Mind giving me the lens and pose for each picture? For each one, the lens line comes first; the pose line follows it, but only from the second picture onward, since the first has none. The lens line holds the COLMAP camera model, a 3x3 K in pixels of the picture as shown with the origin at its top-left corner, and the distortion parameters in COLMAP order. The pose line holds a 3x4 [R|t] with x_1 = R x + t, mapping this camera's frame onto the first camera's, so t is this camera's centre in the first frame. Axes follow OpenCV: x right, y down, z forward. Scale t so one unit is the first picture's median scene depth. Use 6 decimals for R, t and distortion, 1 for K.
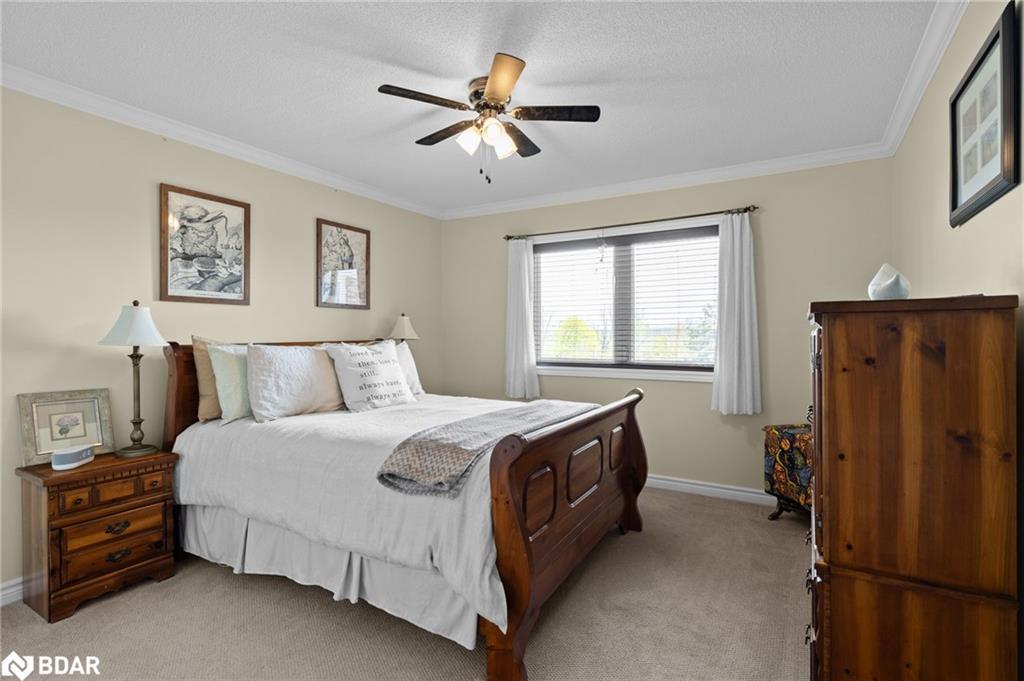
lens RADIAL K [[503.9, 0, 508.0], [0, 503.9, 339.7], [0, 0, 1]] dist [-0.000995, -0.000194]
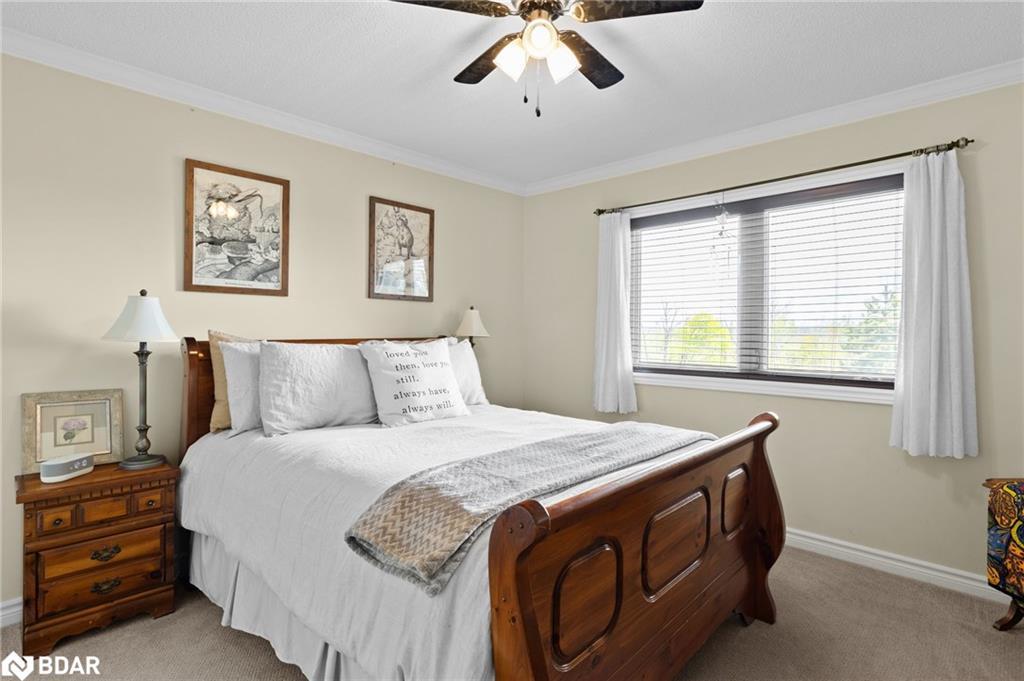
lens RADIAL K [[503.9, 0, 517.5], [0, 503.9, 332.0], [0, 0, 1]] dist [-0.000995, -0.000194]
pose [[0.973229, 0.008098, -0.229696, 0.084780], [-0.010452, 0.999905, -0.009031, -0.003136], [0.229601, 0.011190, 0.973221, 0.268995]]
